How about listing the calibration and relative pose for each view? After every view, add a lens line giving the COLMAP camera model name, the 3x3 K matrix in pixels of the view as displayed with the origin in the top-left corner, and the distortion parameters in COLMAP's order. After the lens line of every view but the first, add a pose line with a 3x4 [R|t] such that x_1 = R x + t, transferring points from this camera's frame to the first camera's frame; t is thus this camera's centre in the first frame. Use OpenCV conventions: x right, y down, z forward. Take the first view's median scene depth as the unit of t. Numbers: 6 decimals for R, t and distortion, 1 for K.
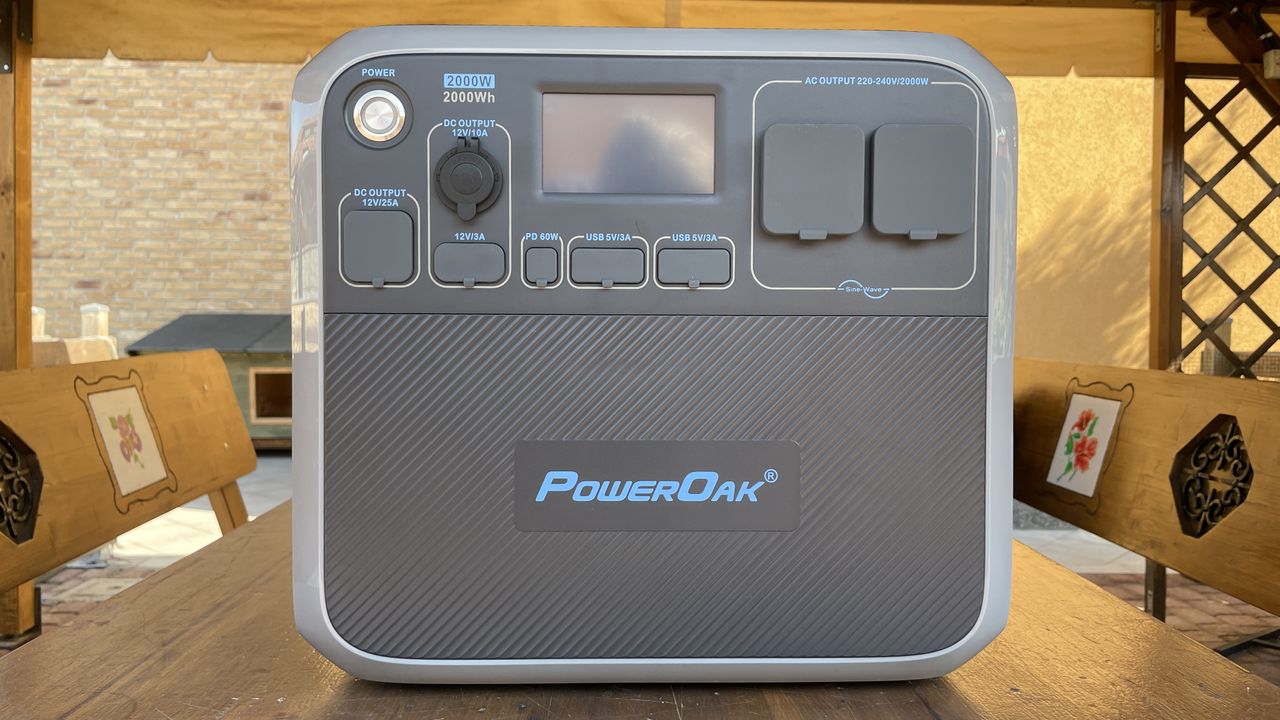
lens RADIAL K [[1120.6, 0, 640.0], [0, 1120.6, 360.0], [0, 0, 1]] dist [0.124293, -0.269093]
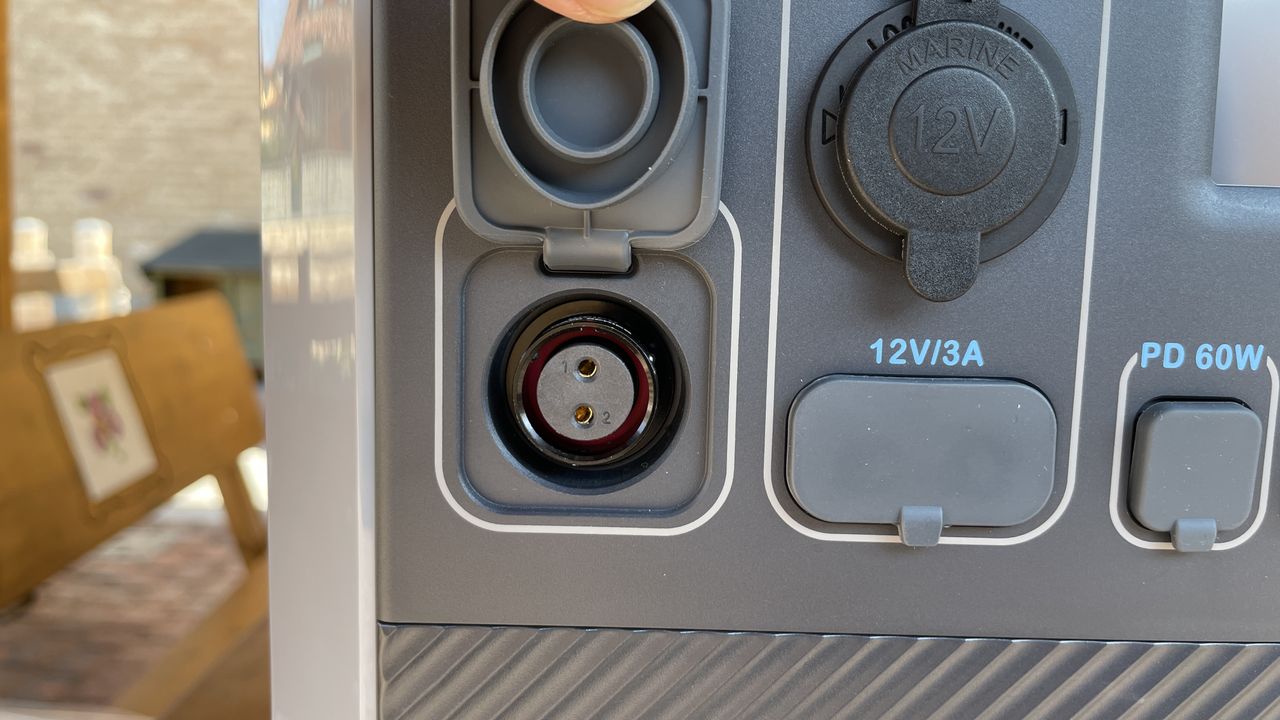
lens RADIAL K [[1105.0, 0, 621.8], [0, 1105.0, 364.3], [0, 0, 1]] dist [0.106499, -0.226943]
pose [[0.999308, 0.022993, -0.029238, -0.068384], [-0.020395, 0.996064, 0.086255, -0.040721], [0.031106, -0.085599, 0.995844, 0.235302]]
